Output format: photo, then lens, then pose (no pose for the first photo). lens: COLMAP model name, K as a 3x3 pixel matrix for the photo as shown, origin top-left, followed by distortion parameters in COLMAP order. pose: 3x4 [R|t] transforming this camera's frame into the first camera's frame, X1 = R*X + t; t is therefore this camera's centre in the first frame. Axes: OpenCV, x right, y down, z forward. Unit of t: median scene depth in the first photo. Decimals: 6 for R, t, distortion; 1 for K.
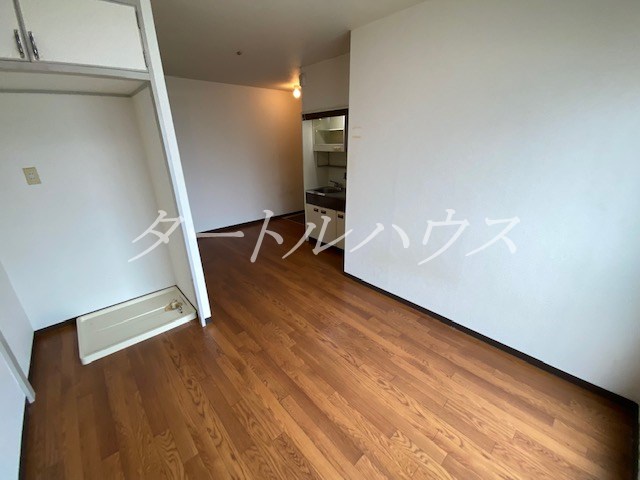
lens RADIAL K [[259.0, 0, 320.0], [0, 259.0, 240.0], [0, 0, 1]] dist [-0.023808, -0.000348]
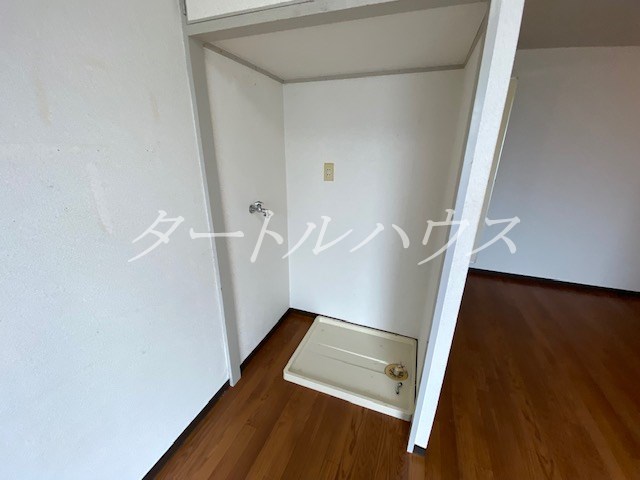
lens RADIAL K [[259.0, 0, 320.0], [0, 259.0, 240.0], [0, 0, 1]] dist [-0.023808, -0.000348]
pose [[0.437772, 0.327819, -0.837192, -0.208011], [-0.334943, 0.923595, 0.186509, -0.153637], [0.834367, 0.198763, 0.514125, 0.424645]]
